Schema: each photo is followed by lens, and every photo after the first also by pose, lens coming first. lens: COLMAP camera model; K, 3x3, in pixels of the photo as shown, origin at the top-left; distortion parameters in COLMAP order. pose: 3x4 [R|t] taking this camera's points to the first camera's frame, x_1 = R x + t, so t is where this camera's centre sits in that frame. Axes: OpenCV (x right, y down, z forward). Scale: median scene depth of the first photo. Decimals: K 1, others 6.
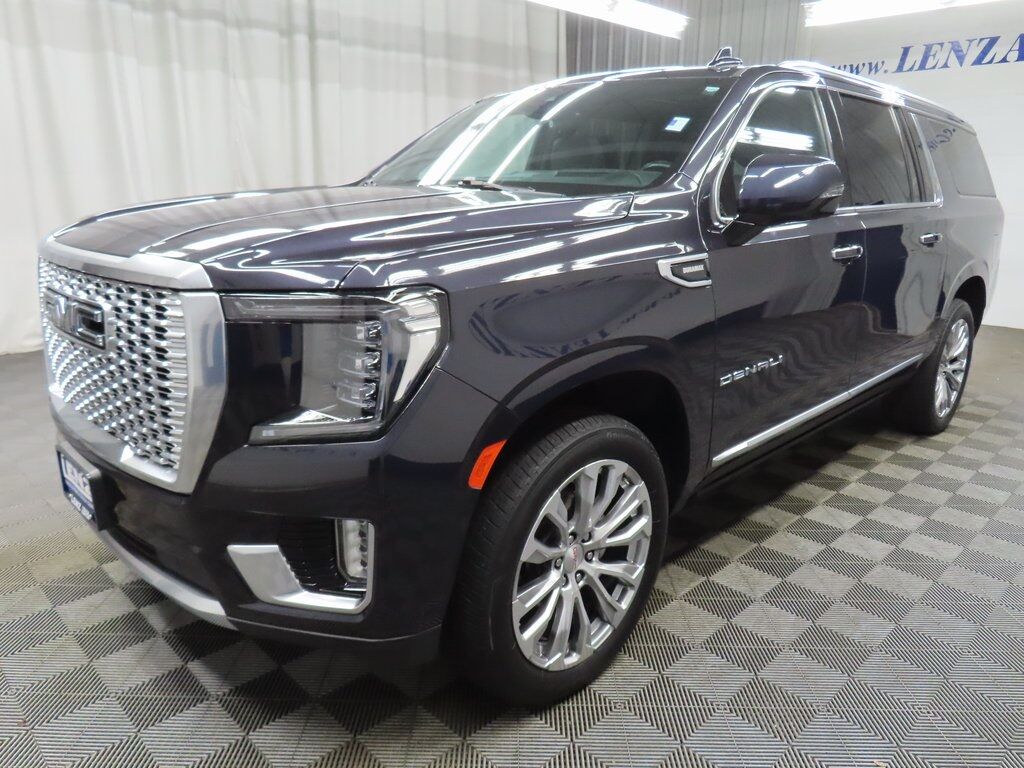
lens RADIAL K [[733.3, 0, 512.0], [0, 733.3, 384.0], [0, 0, 1]] dist [0.002012, 0.000145]
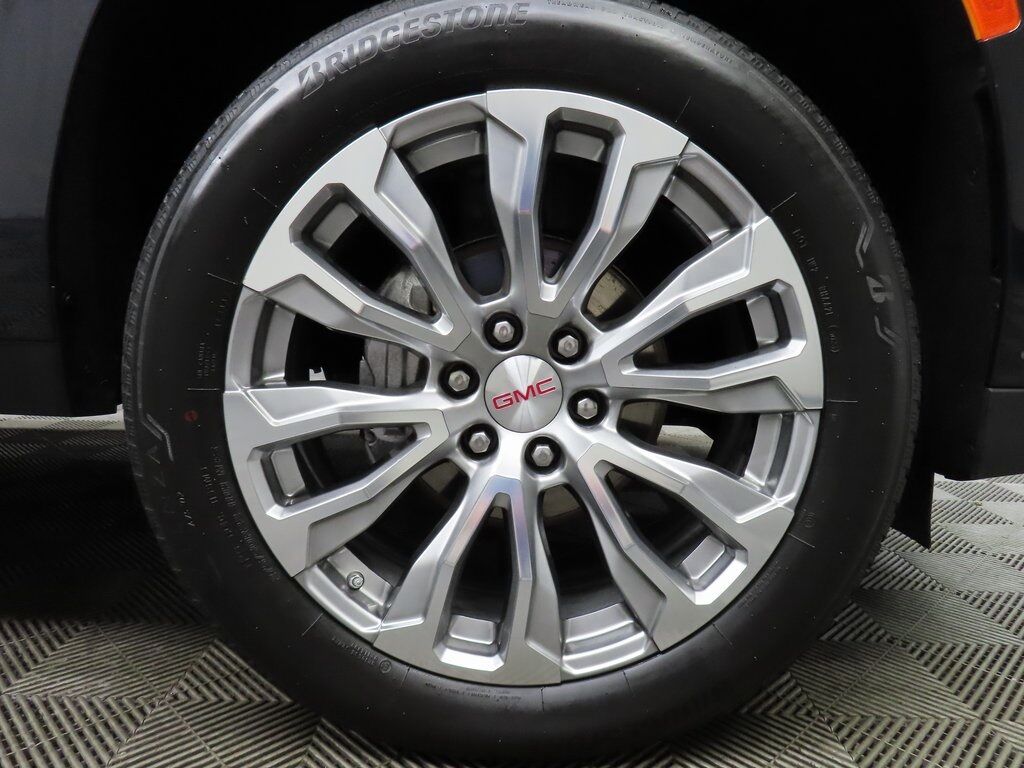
lens RADIAL K [[733.3, 0, 512.0], [0, 733.3, 384.0], [0, 0, 1]] dist [0.002012, 0.000145]
pose [[0.710820, 0.059757, -0.700831, 0.340001], [-0.167452, 0.982113, -0.086099, 0.260814], [0.683150, 0.178556, 0.708113, 0.709311]]
